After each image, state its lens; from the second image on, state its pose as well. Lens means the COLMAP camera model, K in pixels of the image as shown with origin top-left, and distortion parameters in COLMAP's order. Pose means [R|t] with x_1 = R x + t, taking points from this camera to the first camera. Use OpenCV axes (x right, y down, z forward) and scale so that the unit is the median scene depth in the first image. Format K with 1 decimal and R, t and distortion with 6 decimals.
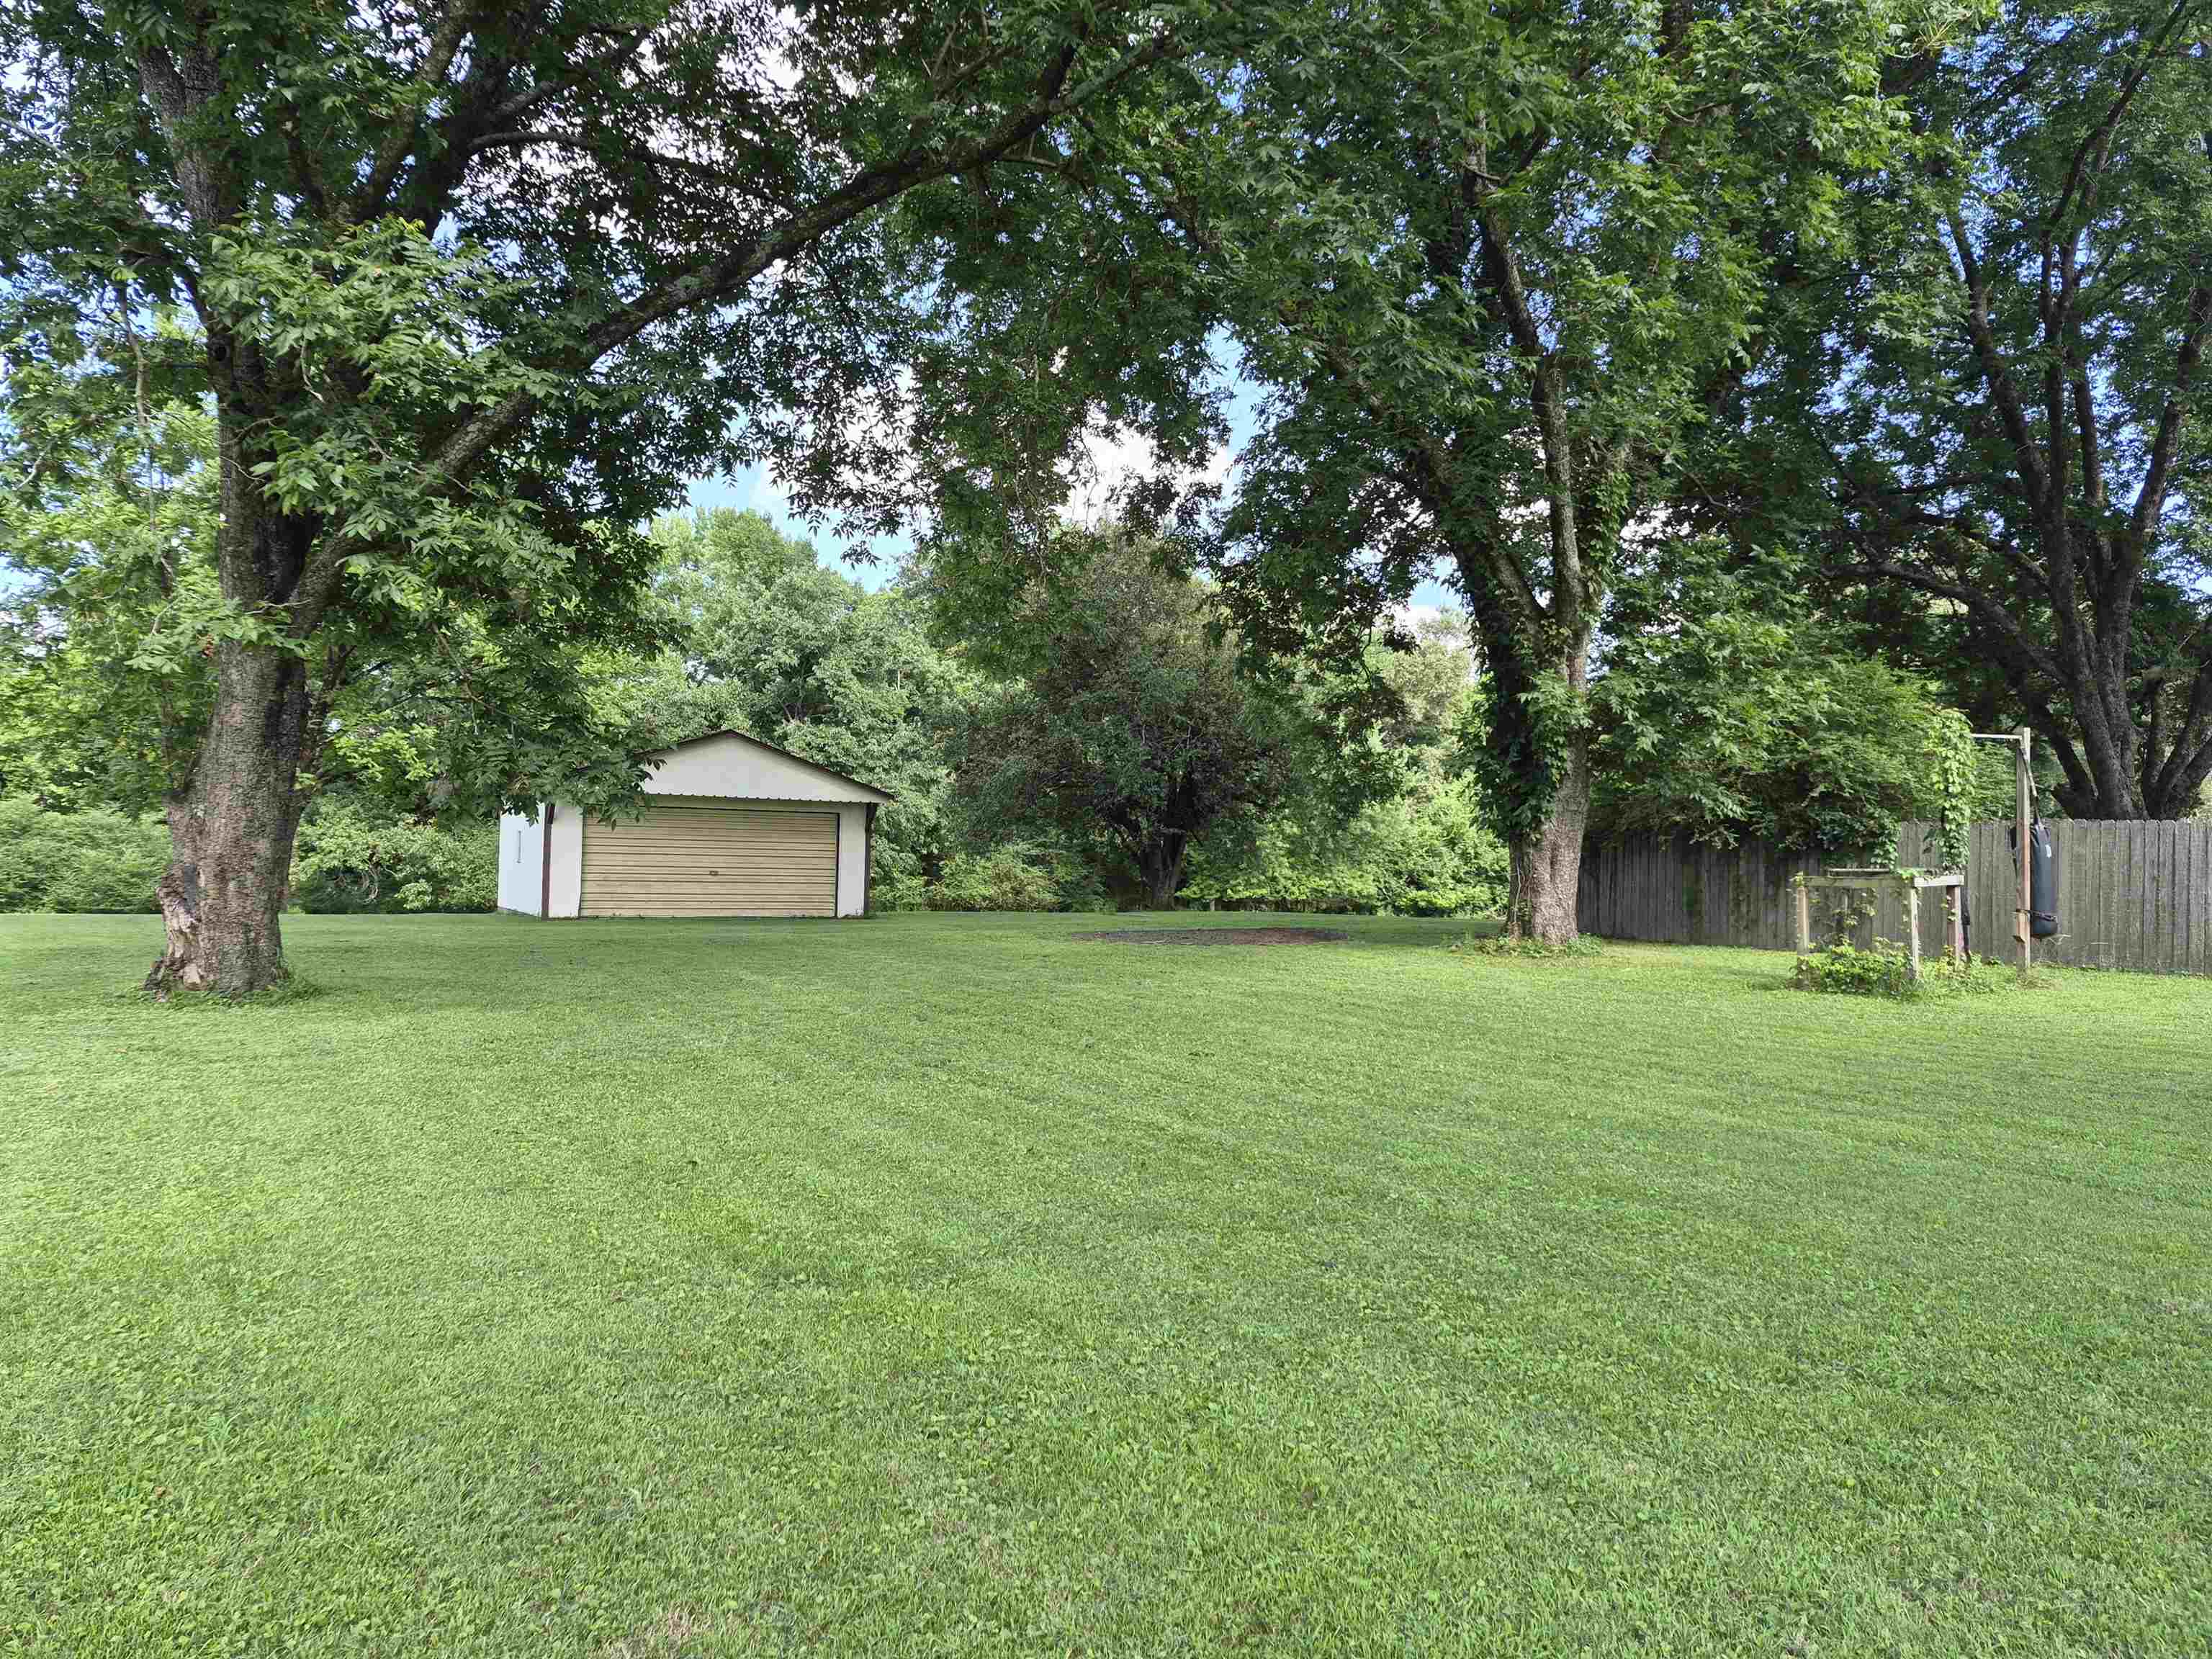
lens RADIAL K [[1486.3, 0, 1107.2], [0, 1486.3, 833.4], [0, 0, 1]] dist [0.002848, 0.000102]
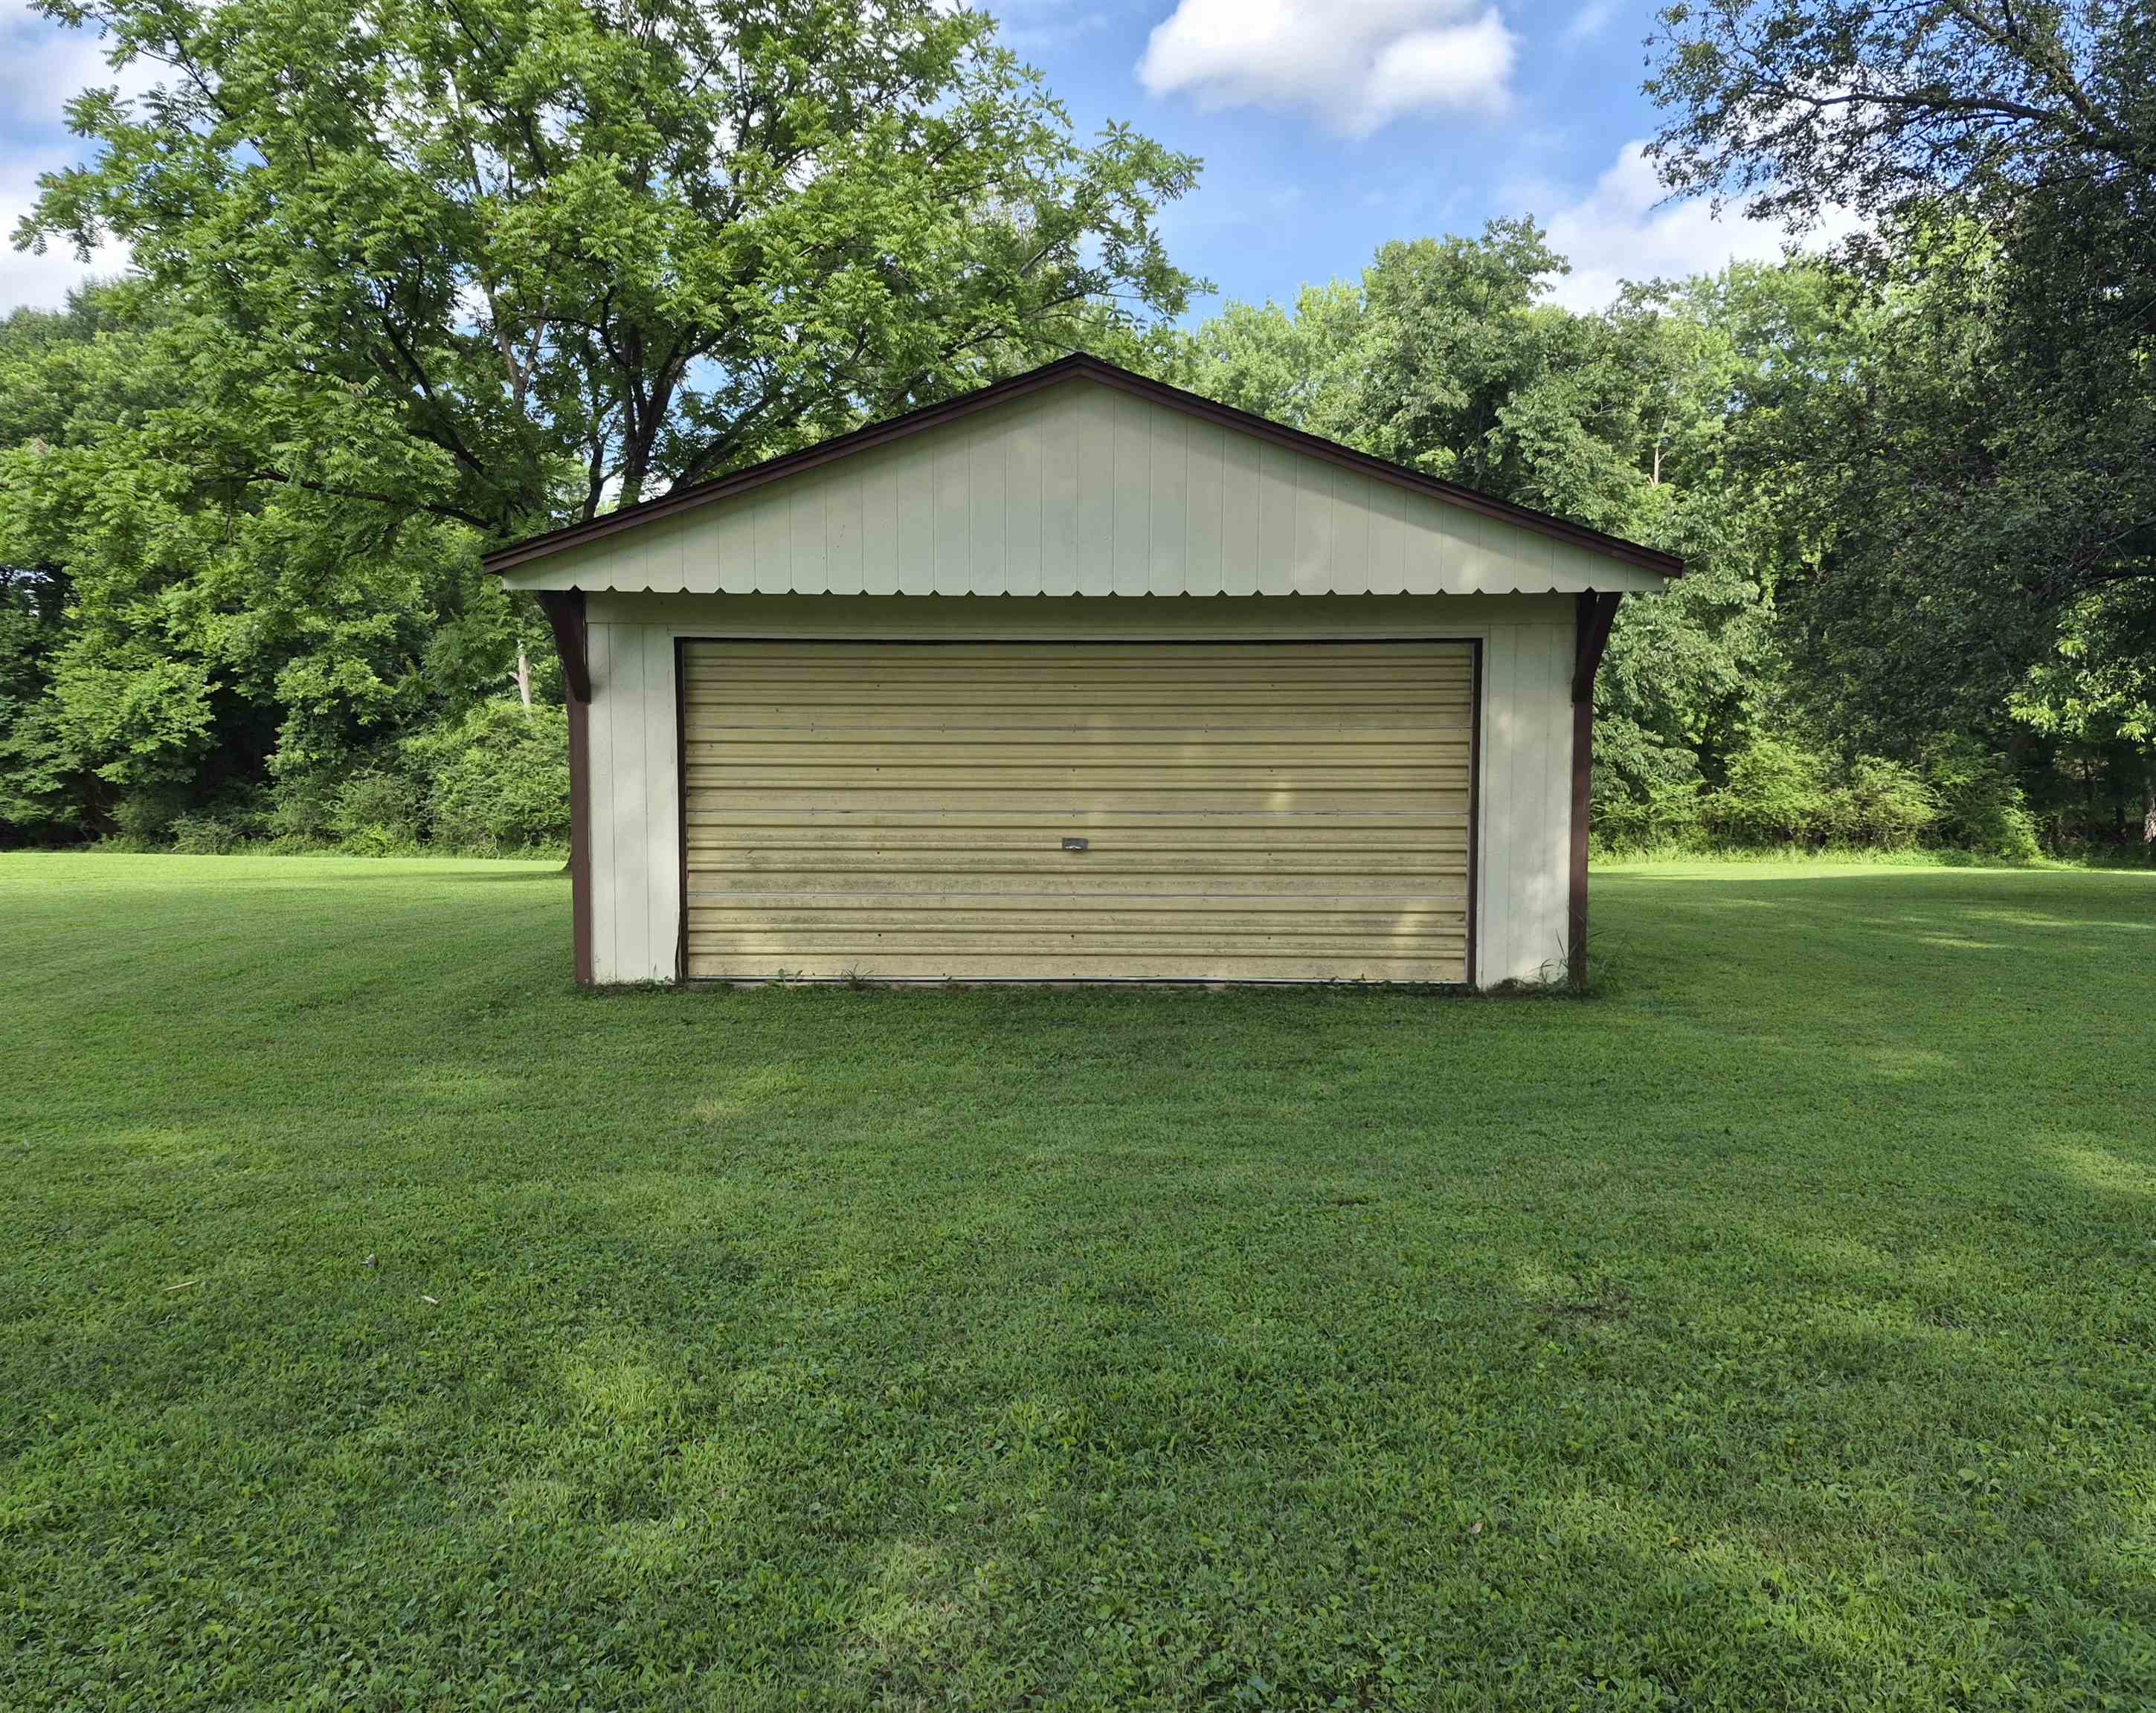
lens RADIAL K [[1579.8, 0, 1078.9], [0, 1579.8, 858.8], [0, 0, 1]] dist [0.050649, 0.001296]
pose [[0.886398, 0.014028, -0.462711, -0.060687], [0.026366, 0.996388, 0.080716, 0.001418], [0.462172, -0.083747, 0.882827, 0.396055]]
